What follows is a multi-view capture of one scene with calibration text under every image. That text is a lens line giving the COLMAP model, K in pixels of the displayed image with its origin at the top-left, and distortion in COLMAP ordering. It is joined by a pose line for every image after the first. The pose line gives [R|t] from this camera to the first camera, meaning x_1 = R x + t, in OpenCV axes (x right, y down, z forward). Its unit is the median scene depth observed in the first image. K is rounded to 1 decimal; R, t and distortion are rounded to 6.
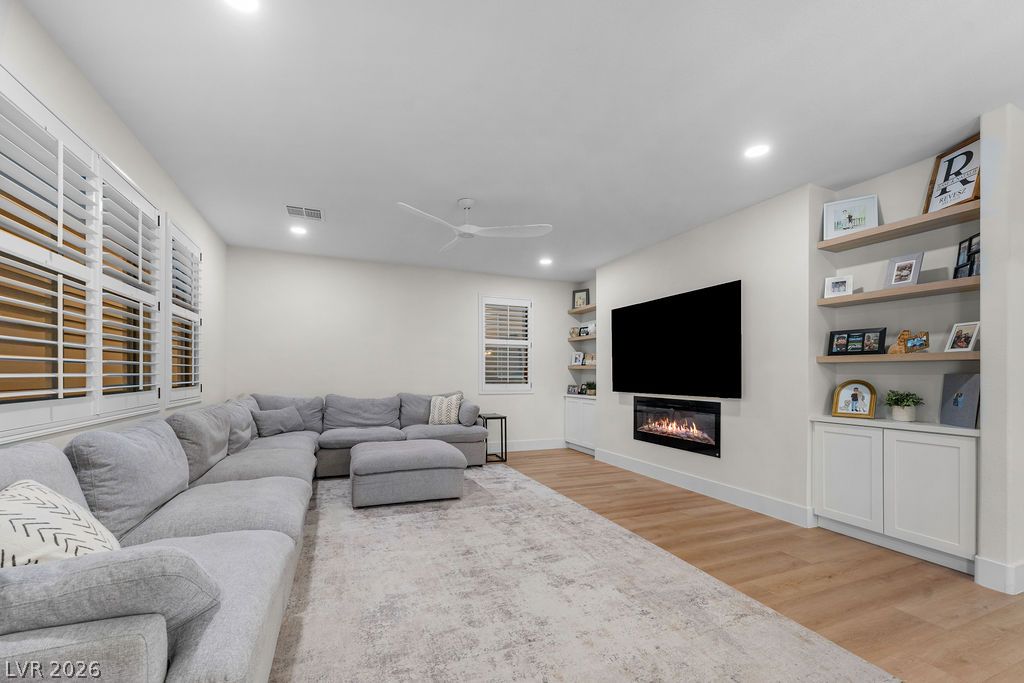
lens RADIAL K [[415.1, 0, 506.1], [0, 415.1, 376.3], [0, 0, 1]] dist [-0.001559, 0.000063]
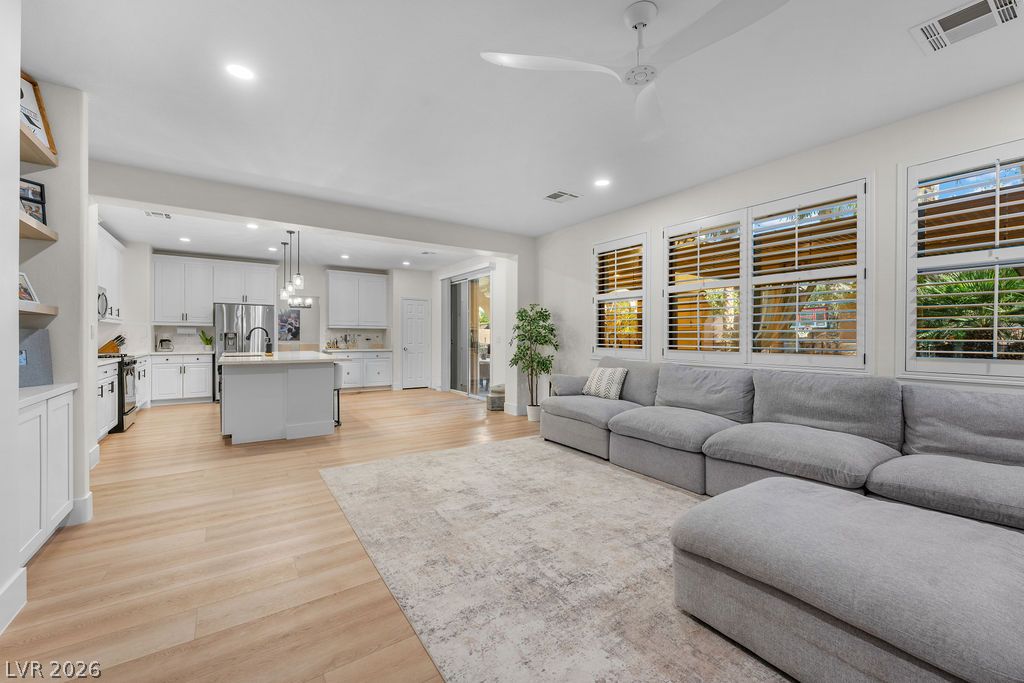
lens RADIAL K [[415.1, 0, 504.5], [0, 415.1, 341.6], [0, 0, 1]] dist [-0.001559, 0.000063]
pose [[-0.980149, -0.009753, -0.198021, 0.194256], [-0.013012, 0.999800, 0.015163, -0.003915], [0.197833, 0.017438, -0.980081, 1.578531]]
